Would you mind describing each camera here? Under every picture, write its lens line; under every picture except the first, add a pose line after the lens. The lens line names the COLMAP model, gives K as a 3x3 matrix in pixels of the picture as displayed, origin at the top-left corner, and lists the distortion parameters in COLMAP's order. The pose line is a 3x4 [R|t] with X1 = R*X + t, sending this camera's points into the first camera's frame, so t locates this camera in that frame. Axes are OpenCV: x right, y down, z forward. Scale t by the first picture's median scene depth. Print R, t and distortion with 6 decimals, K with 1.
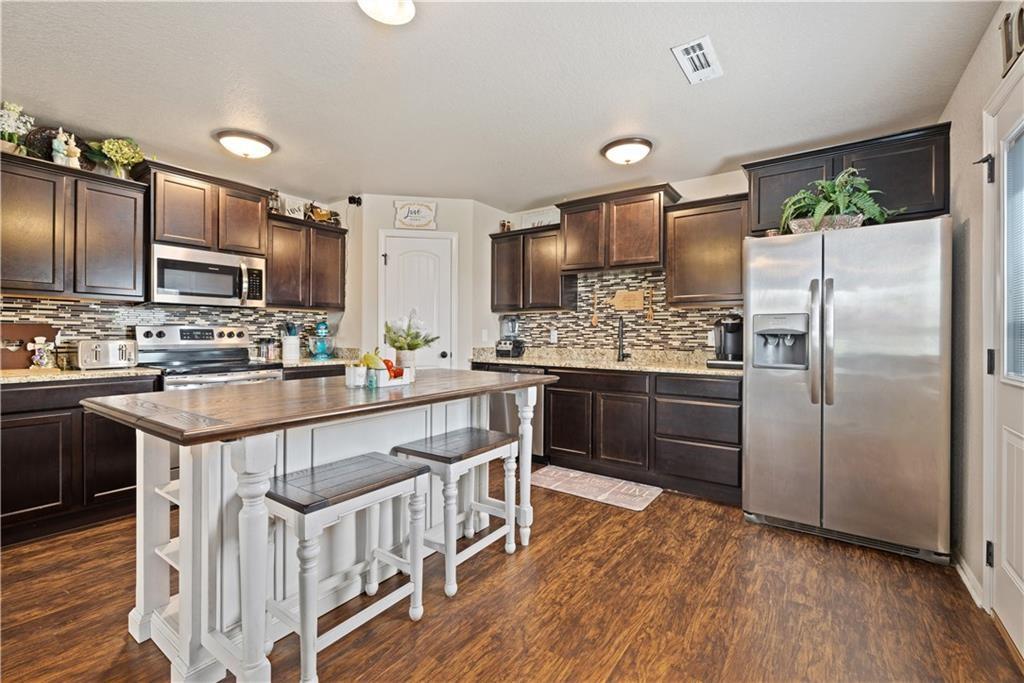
lens RADIAL K [[431.1, 0, 520.2], [0, 431.1, 337.3], [0, 0, 1]] dist [-0.000058, -0.000077]
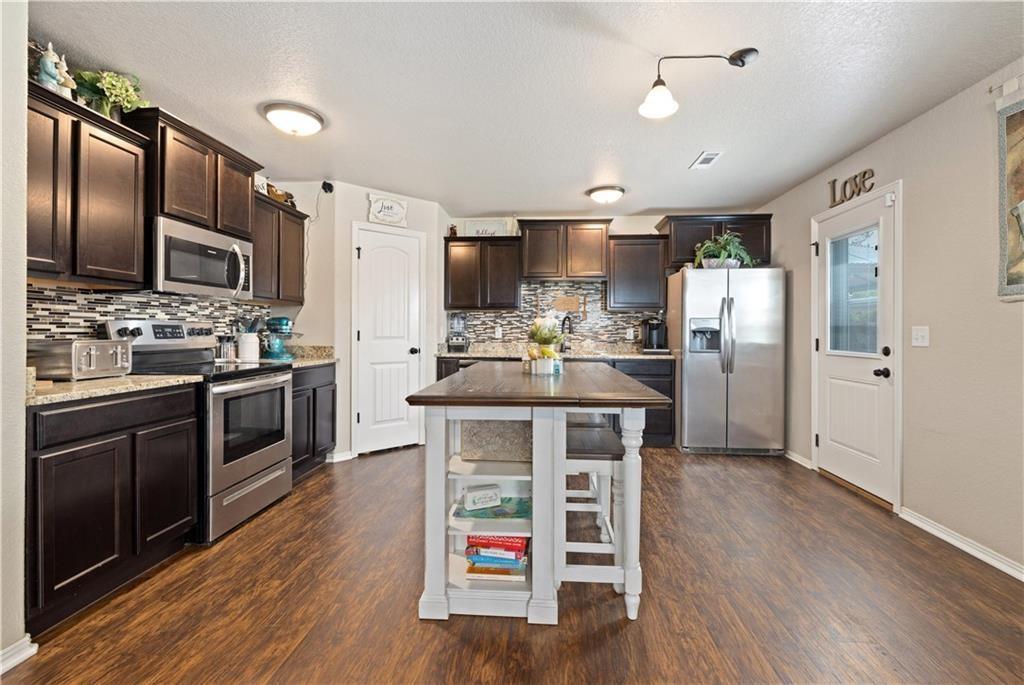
lens RADIAL K [[431.1, 0, 519.5], [0, 431.1, 332.7], [0, 0, 1]] dist [-0.000058, -0.000077]
pose [[0.858042, -0.003526, 0.513568, -0.522852], [0.003566, 0.999993, 0.000909, -0.002703], [-0.513567, 0.001052, 0.858049, -0.007168]]
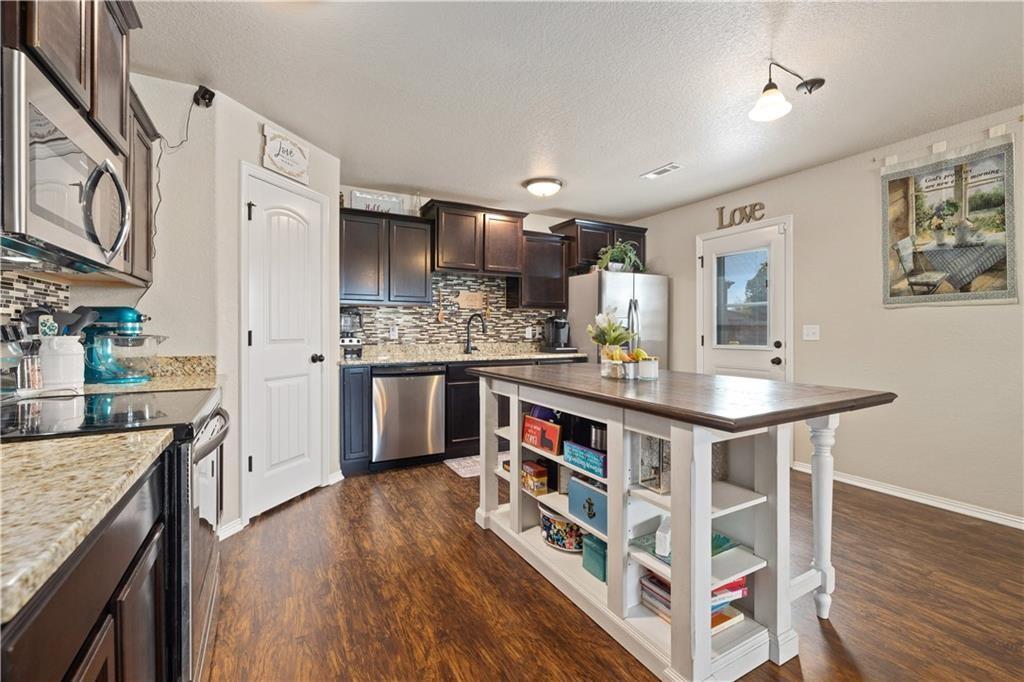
lens RADIAL K [[431.1, 0, 507.8], [0, 431.1, 333.2], [0, 0, 1]] dist [-0.000058, -0.000077]
pose [[0.454744, -0.010206, 0.890564, -0.734747], [0.008755, 0.999937, 0.006989, -0.005193], [-0.890579, 0.004618, 0.454805, 0.400266]]
